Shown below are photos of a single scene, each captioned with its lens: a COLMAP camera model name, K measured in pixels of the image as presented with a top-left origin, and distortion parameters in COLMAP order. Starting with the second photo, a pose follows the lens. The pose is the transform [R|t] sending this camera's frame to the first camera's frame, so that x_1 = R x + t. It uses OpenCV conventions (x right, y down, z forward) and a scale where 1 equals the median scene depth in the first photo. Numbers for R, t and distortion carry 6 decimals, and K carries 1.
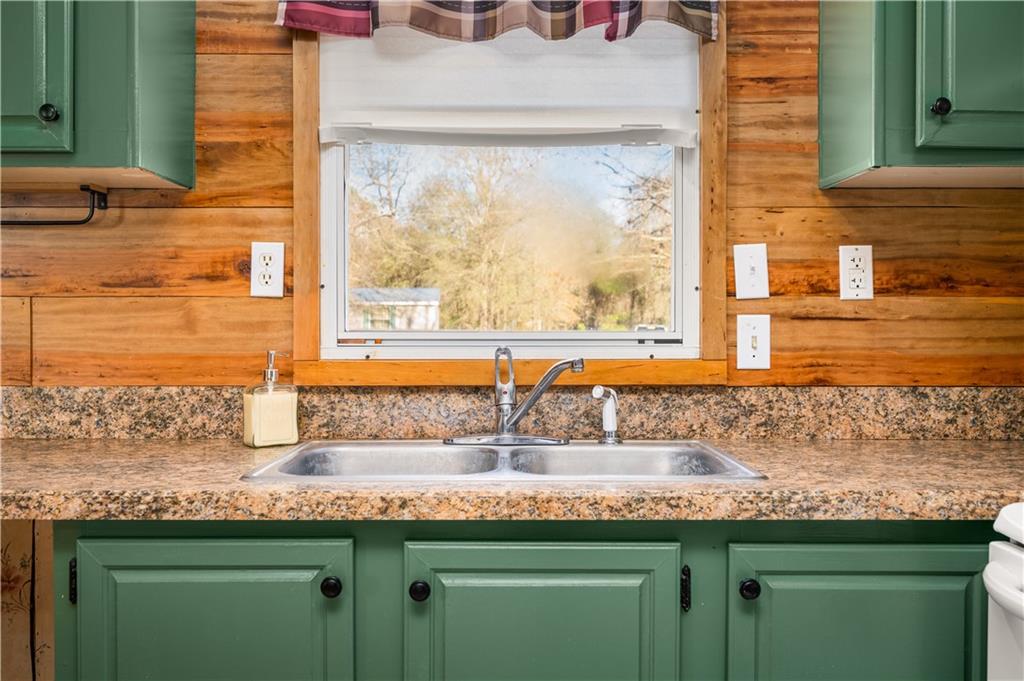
lens RADIAL K [[900.8, 0, 522.3], [0, 900.8, 309.3], [0, 0, 1]] dist [0.031499, 0.004468]
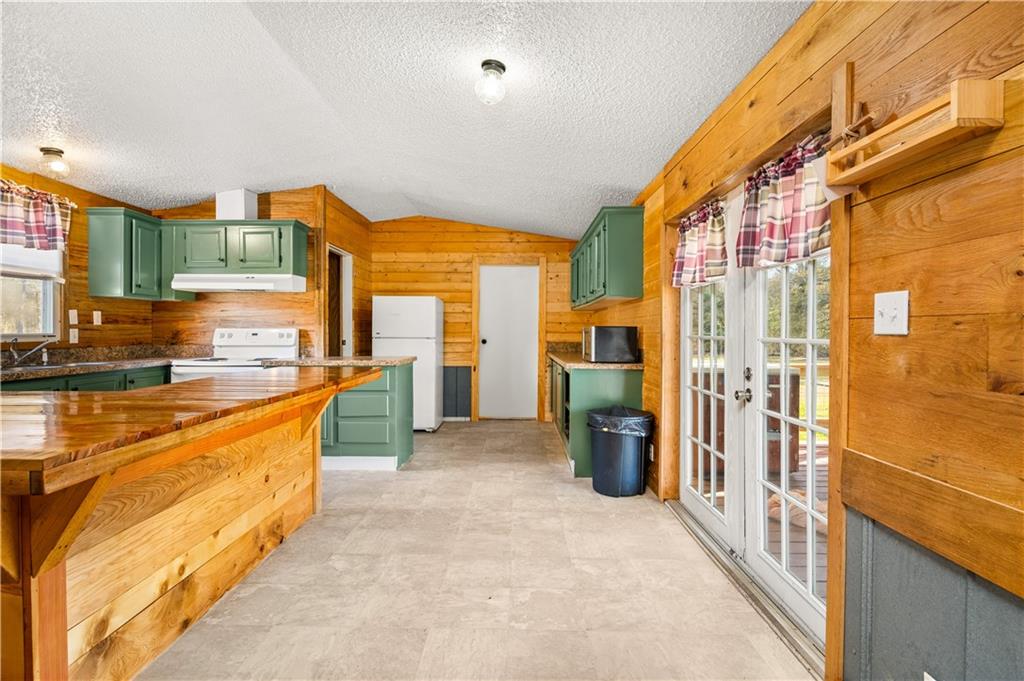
lens RADIAL K [[485.6, 0, 513.7], [0, 485.6, 335.2], [0, 0, 1]] dist [-0.004295, -0.000841]
pose [[0.015944, -0.010265, 0.999820, -1.717302], [-0.011011, 0.999885, 0.010441, -0.008138], [-0.999812, -0.011176, 0.015829, -0.853672]]
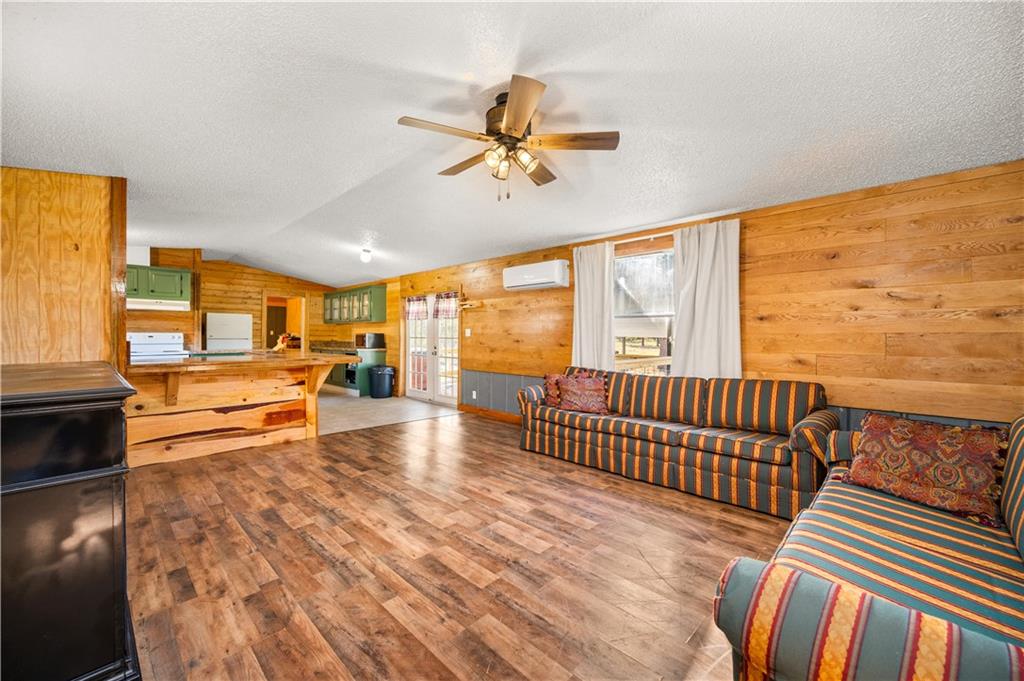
lens RADIAL K [[404.6, 0, 516.1], [0, 404.6, 344.0], [0, 0, 1]] dist [-0.001939, -0.000139]
pose [[-0.713781, -0.019936, 0.700086, -3.605872], [-0.013218, 0.999800, 0.014994, -0.000430], [-0.700245, 0.001449, -0.713901, 0.697862]]
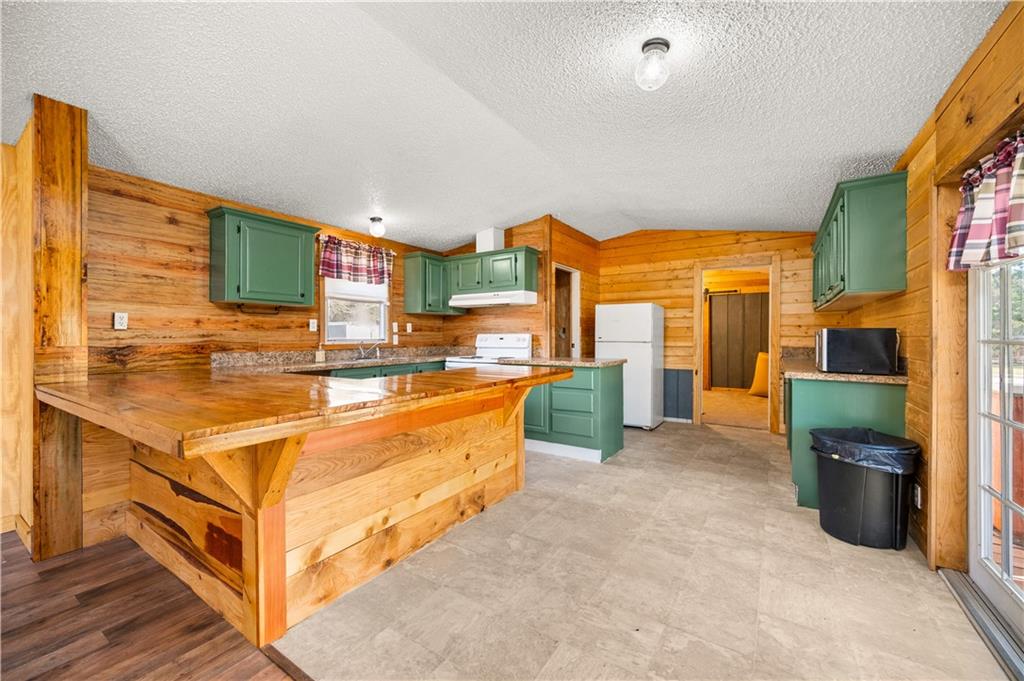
lens RADIAL K [[404.6, 0, 514.3], [0, 404.6, 338.3], [0, 0, 1]] dist [-0.001939, -0.000139]
pose [[0.553554, -0.007278, 0.832781, -1.449752], [-0.004203, 0.999925, 0.011532, -0.005961], [-0.832802, -0.009884, 0.553482, -1.031051]]
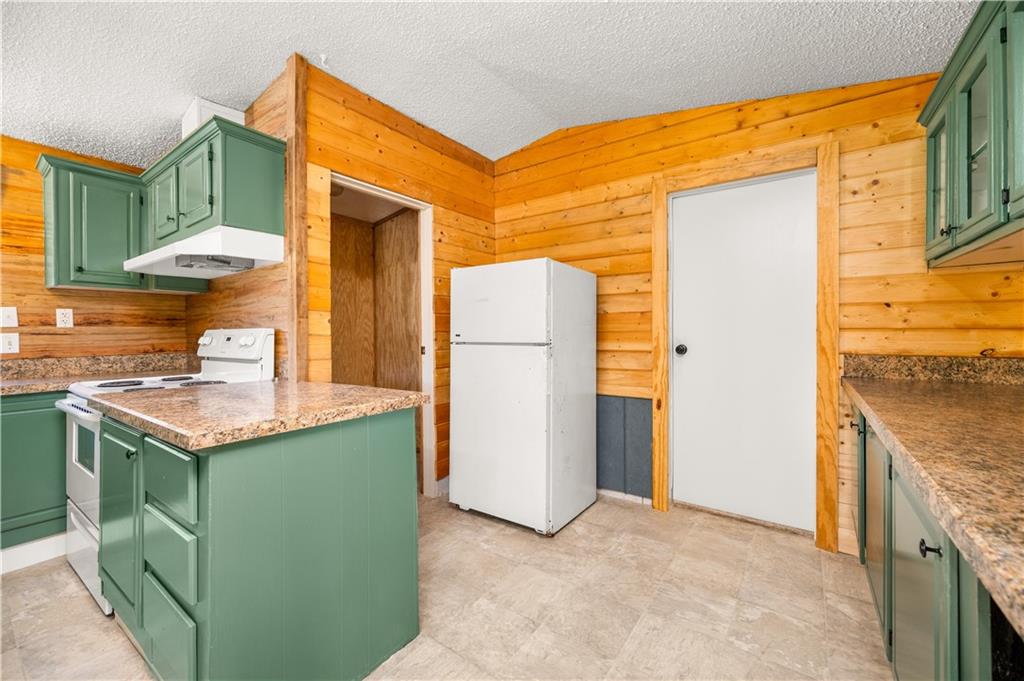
lens RADIAL K [[404.6, 0, 522.4], [0, 404.6, 332.7], [0, 0, 1]] dist [-0.001939, -0.000139]
pose [[0.578804, -0.011104, 0.815391, 0.162128], [0.003936, 0.999934, 0.010823, -0.002441], [-0.815458, -0.003055, 0.578809, -0.951227]]
